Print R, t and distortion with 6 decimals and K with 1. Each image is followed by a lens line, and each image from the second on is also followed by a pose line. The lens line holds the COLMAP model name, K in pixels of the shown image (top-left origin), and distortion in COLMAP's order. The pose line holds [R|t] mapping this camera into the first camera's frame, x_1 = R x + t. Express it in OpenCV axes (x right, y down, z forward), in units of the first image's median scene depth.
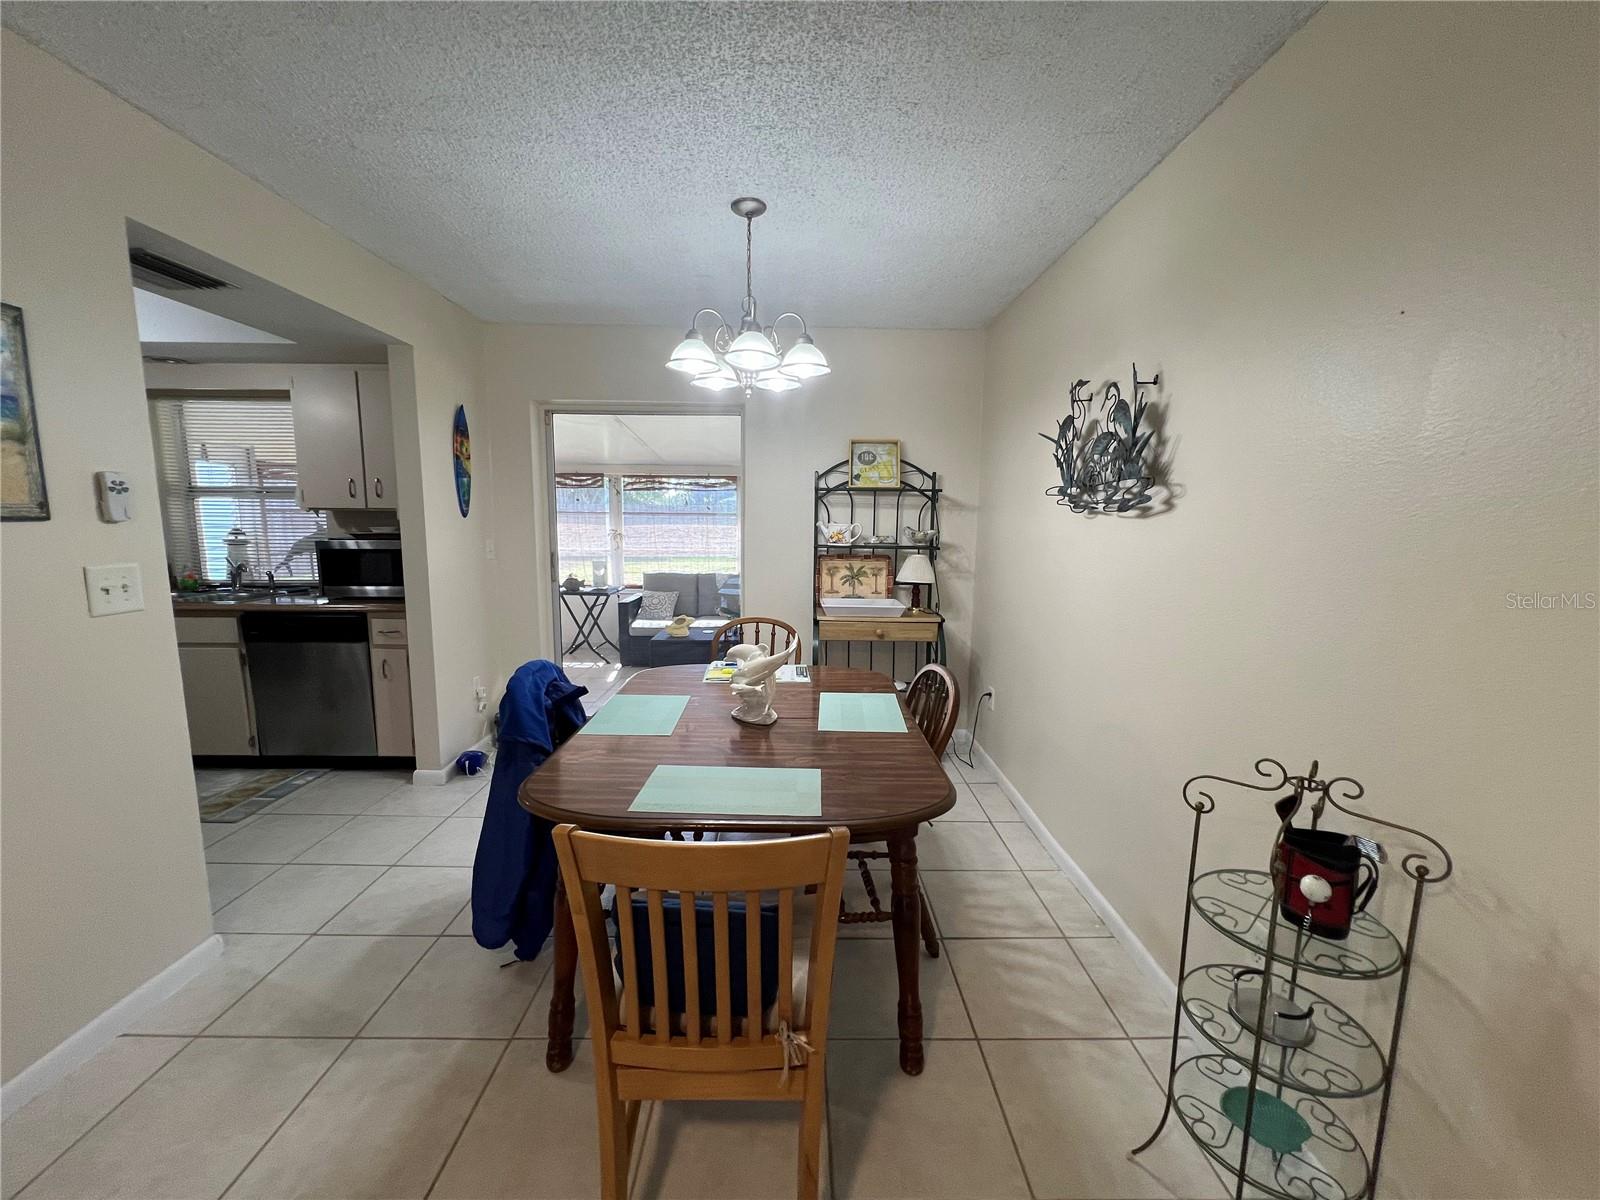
lens RADIAL K [[641.9, 0, 799.8], [0, 641.9, 604.0], [0, 0, 1]] dist [-0.001978, 0.000296]
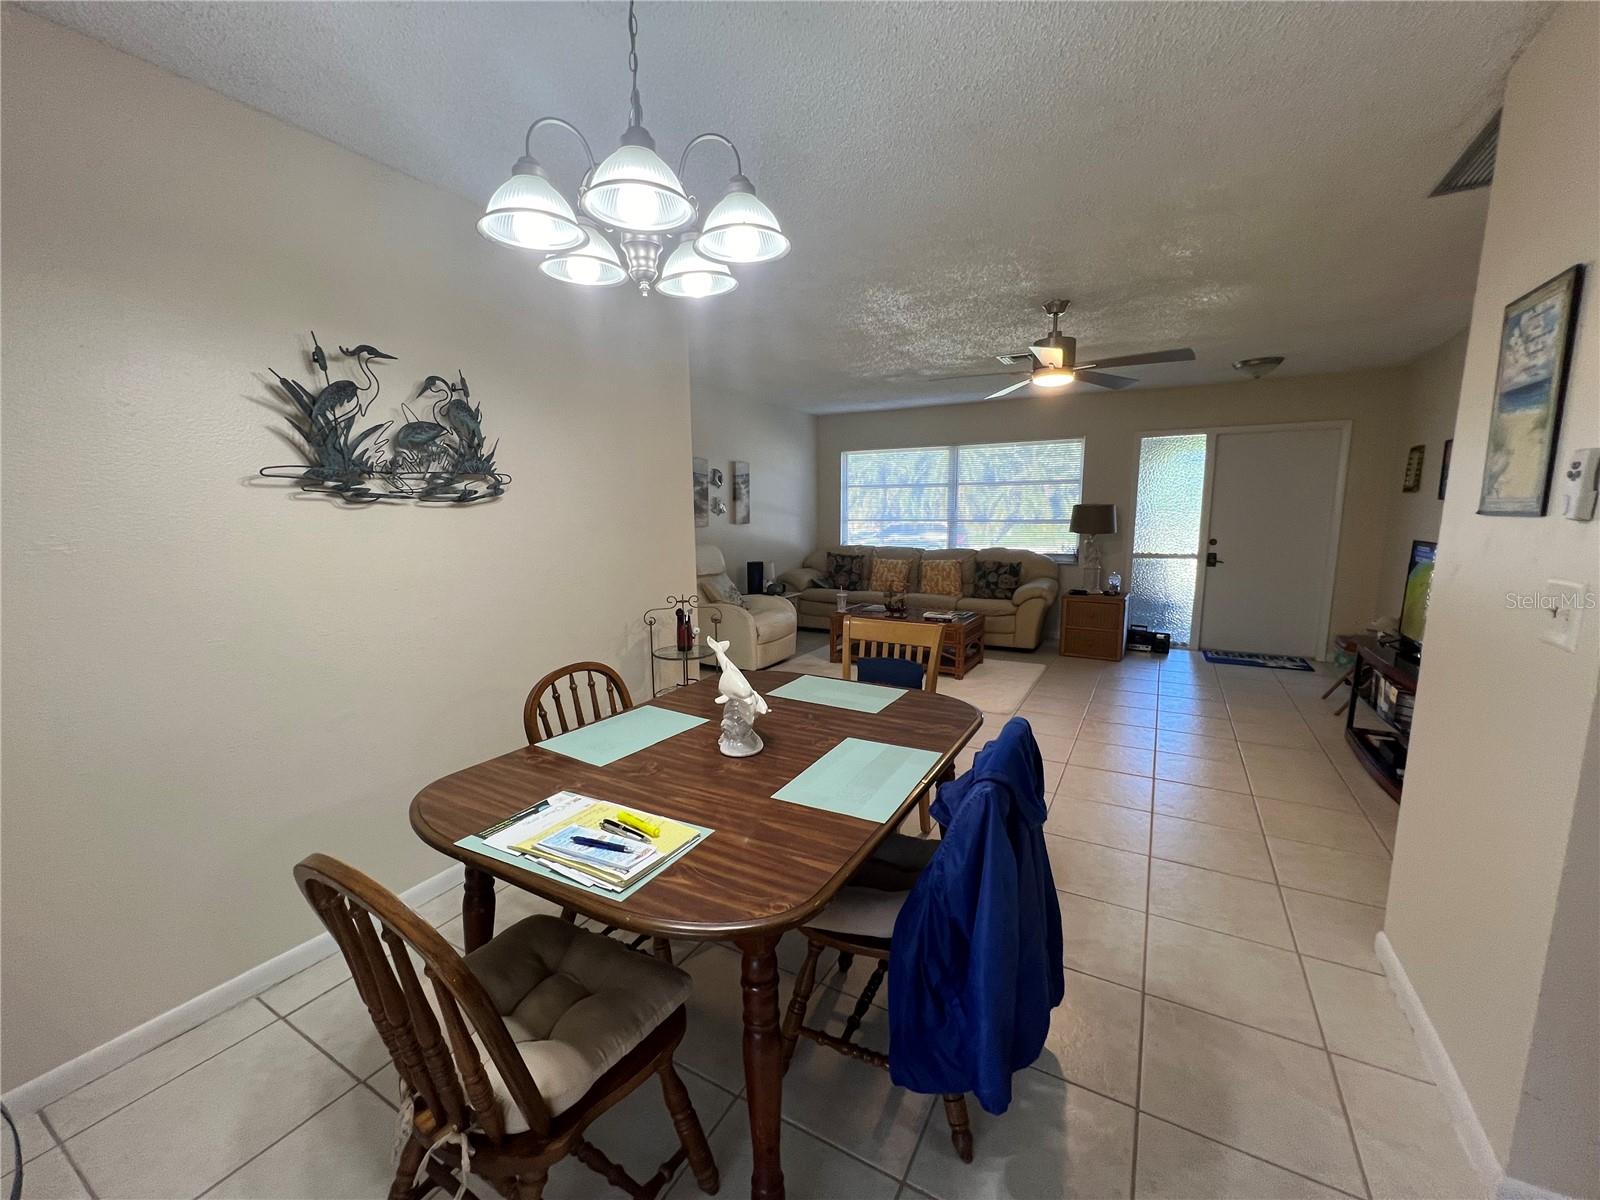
lens RADIAL K [[641.9, 0, 799.8], [0, 641.9, 604.0], [0, 0, 1]] dist [-0.001978, 0.000296]
pose [[-0.866491, -0.080361, 0.492681, -0.518747], [0.066044, 0.959827, 0.272710, -0.219688], [-0.494804, 0.268840, -0.826374, 1.545722]]
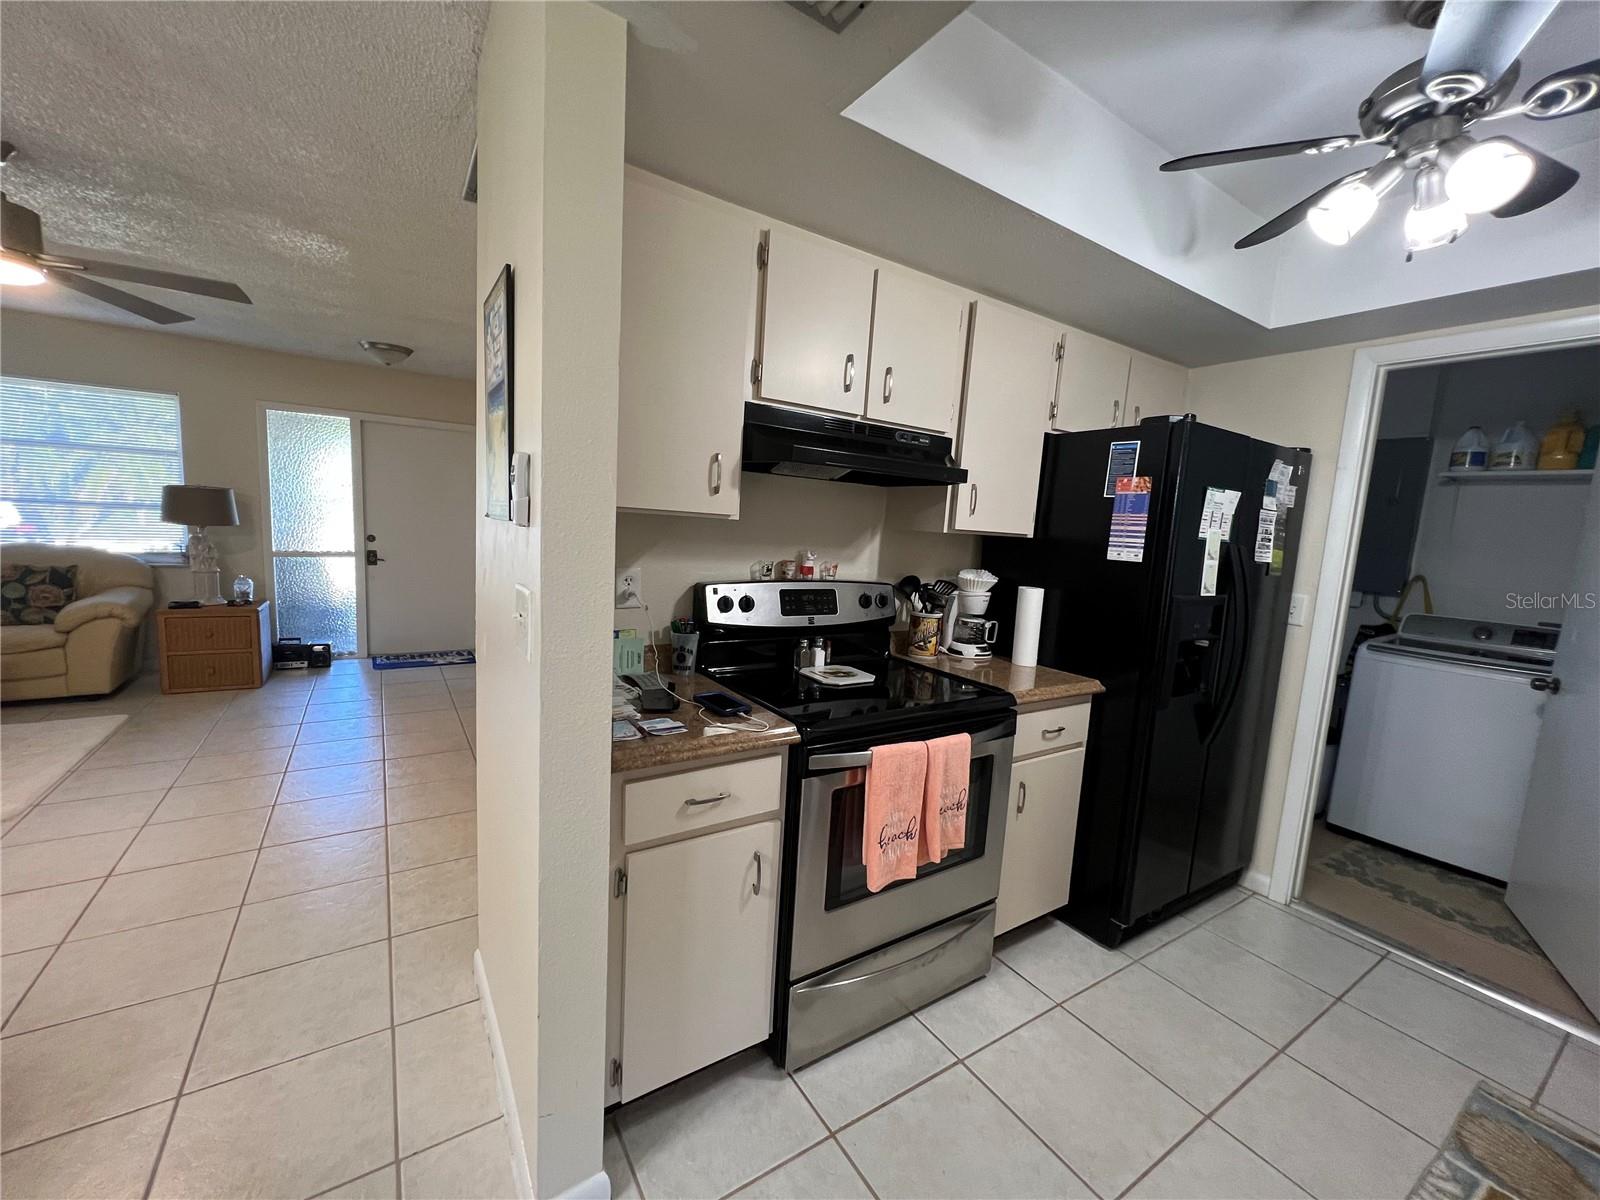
lens RADIAL K [[641.9, 0, 799.8], [0, 641.9, 604.0], [0, 0, 1]] dist [-0.001978, 0.000296]
pose [[-0.839218, 0.007935, -0.543738, -0.718290], [-0.142501, 0.961743, 0.233973, -0.191085], [0.524792, 0.273838, -0.805981, 1.319720]]
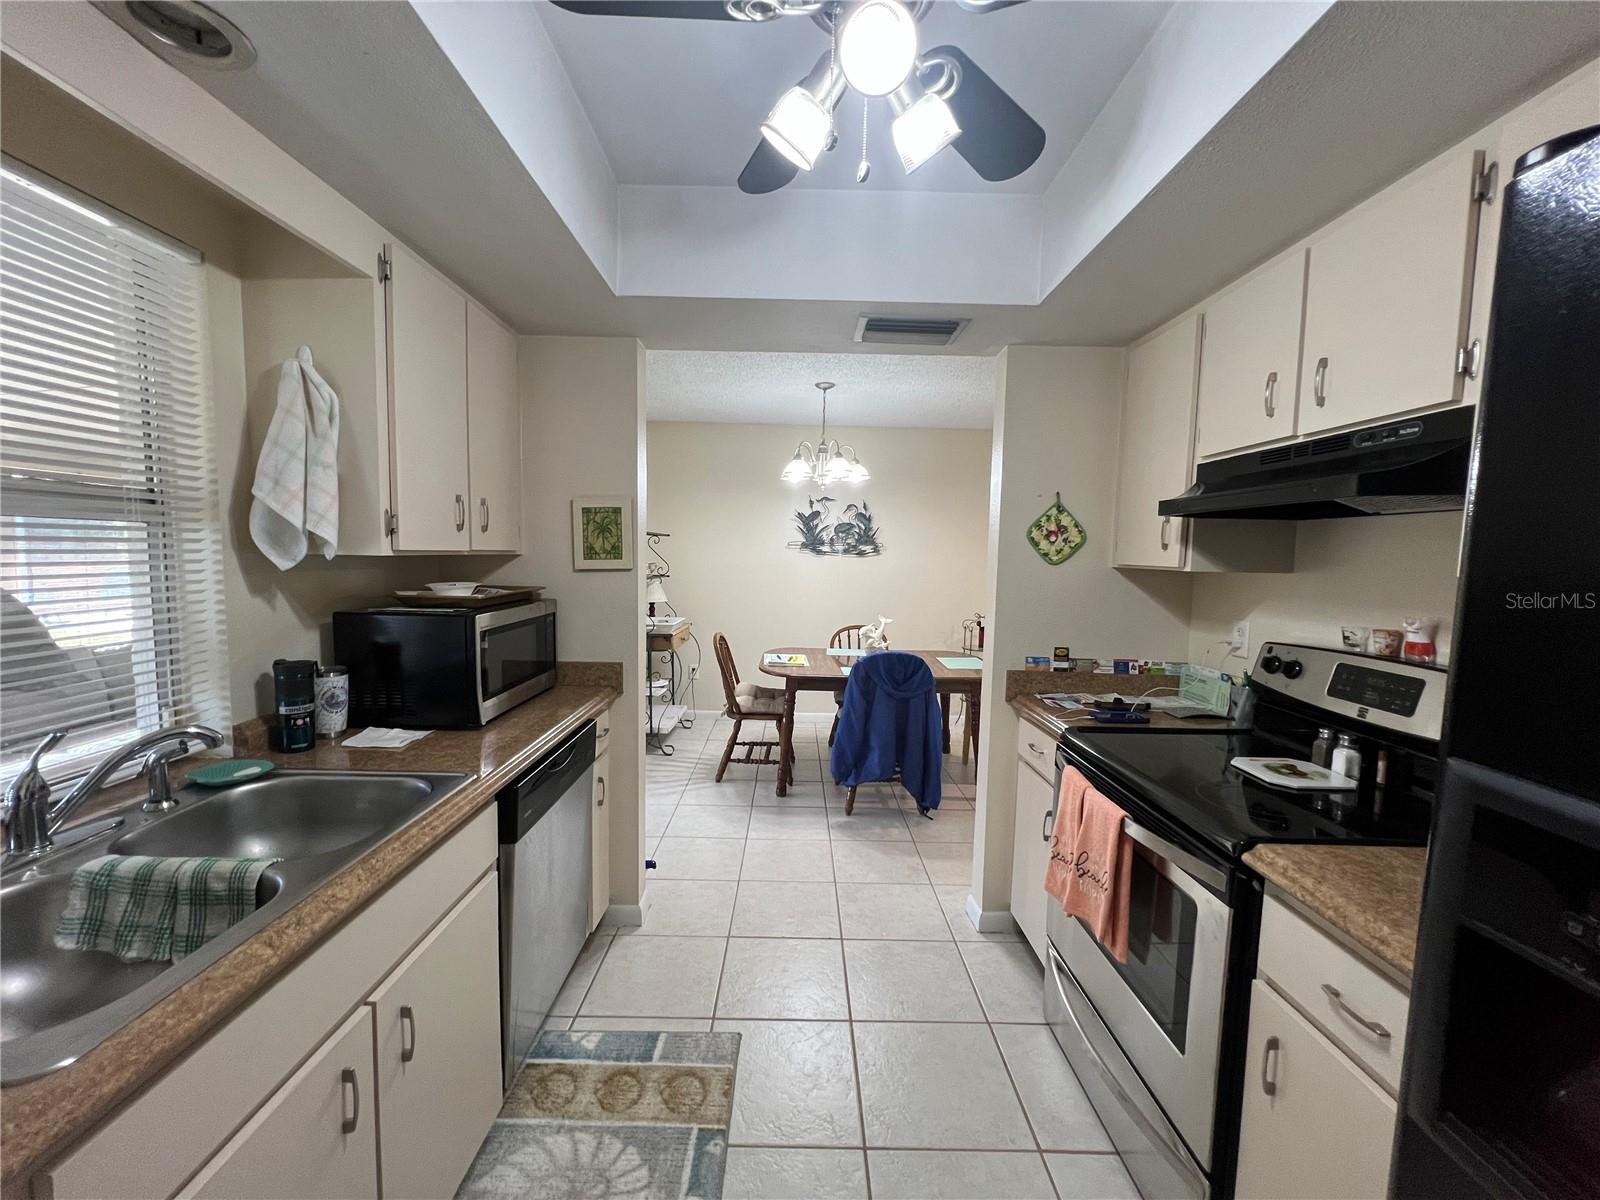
lens RADIAL K [[641.9, 0, 799.8], [0, 641.9, 604.0], [0, 0, 1]] dist [-0.001978, 0.000296]
pose [[0.002414, -0.089425, 0.995991, -1.924372], [0.115639, 0.989337, 0.088547, -0.188877], [-0.993288, 0.114961, 0.012730, 1.133987]]
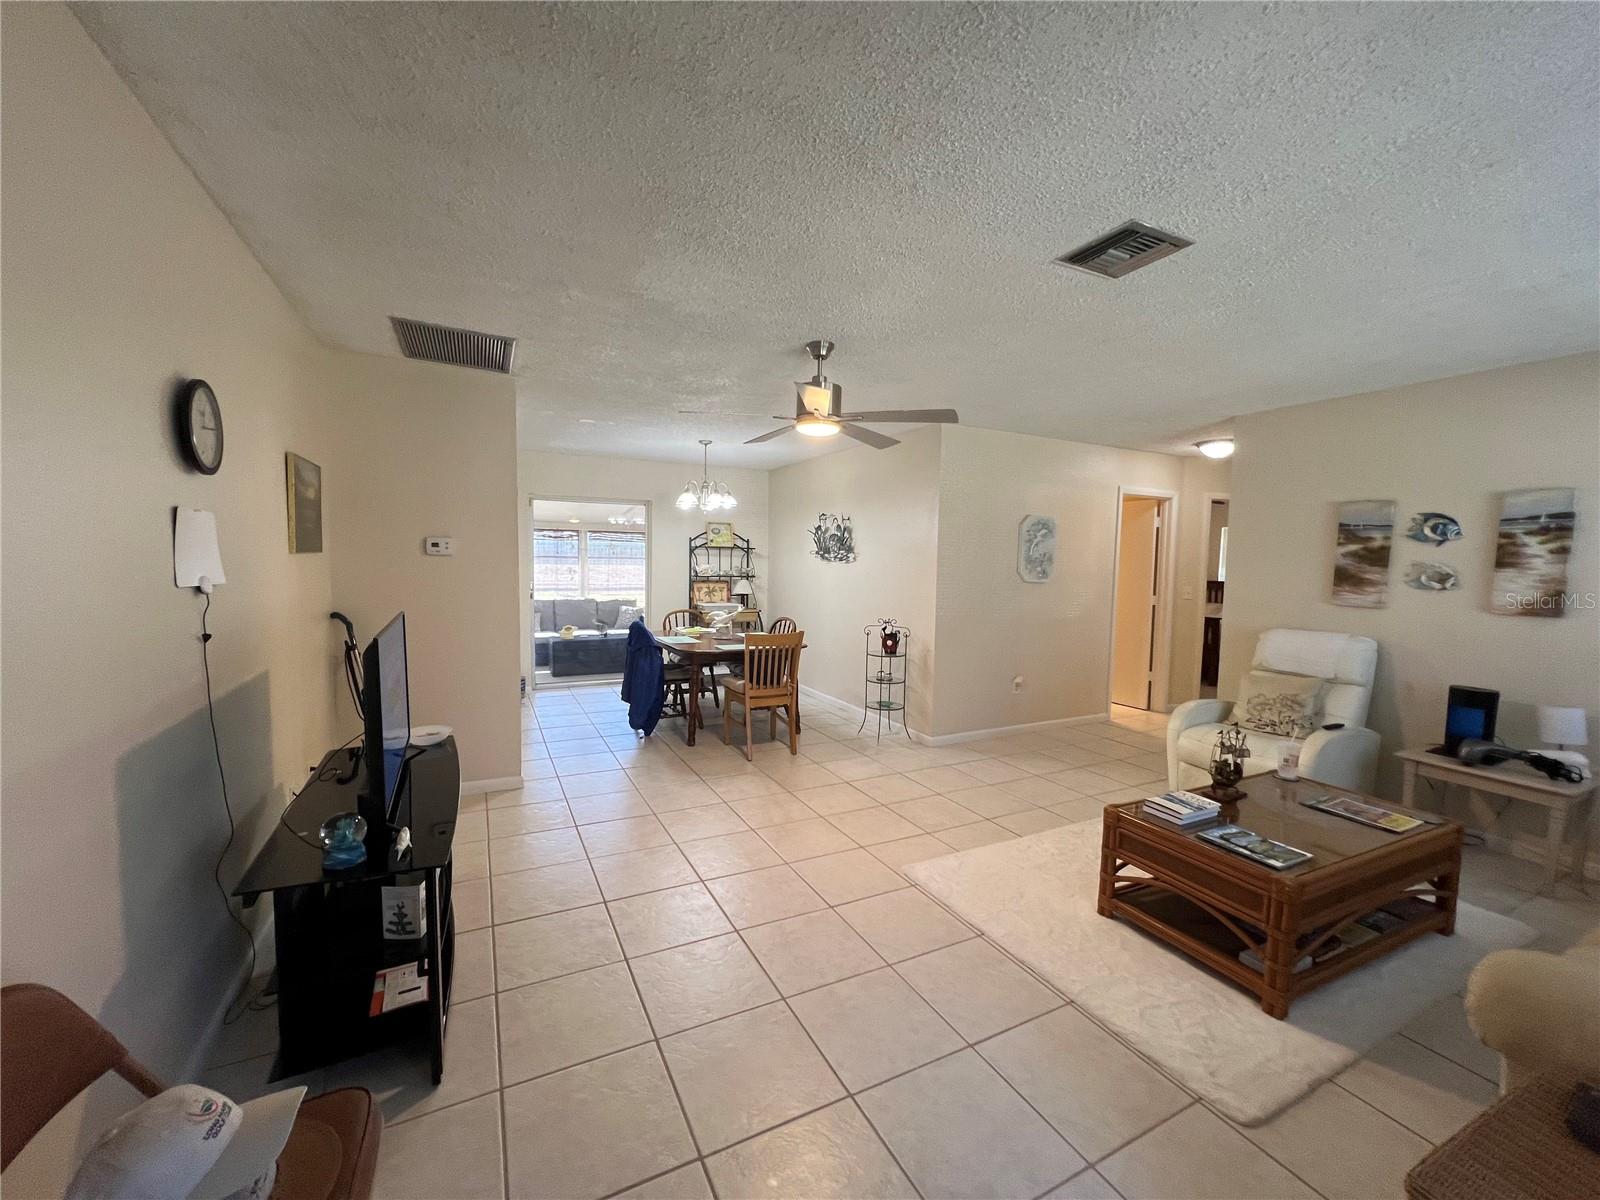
lens RADIAL K [[640.2, 0, 799.1], [0, 640.2, 604.0], [0, 0, 1]] dist [-0.000773, 0.000023]
pose [[0.895604, -0.025156, 0.444140, -0.905997], [0.052022, 0.997472, -0.048404, 0.171093], [-0.441800, 0.066456, 0.894649, -1.419712]]
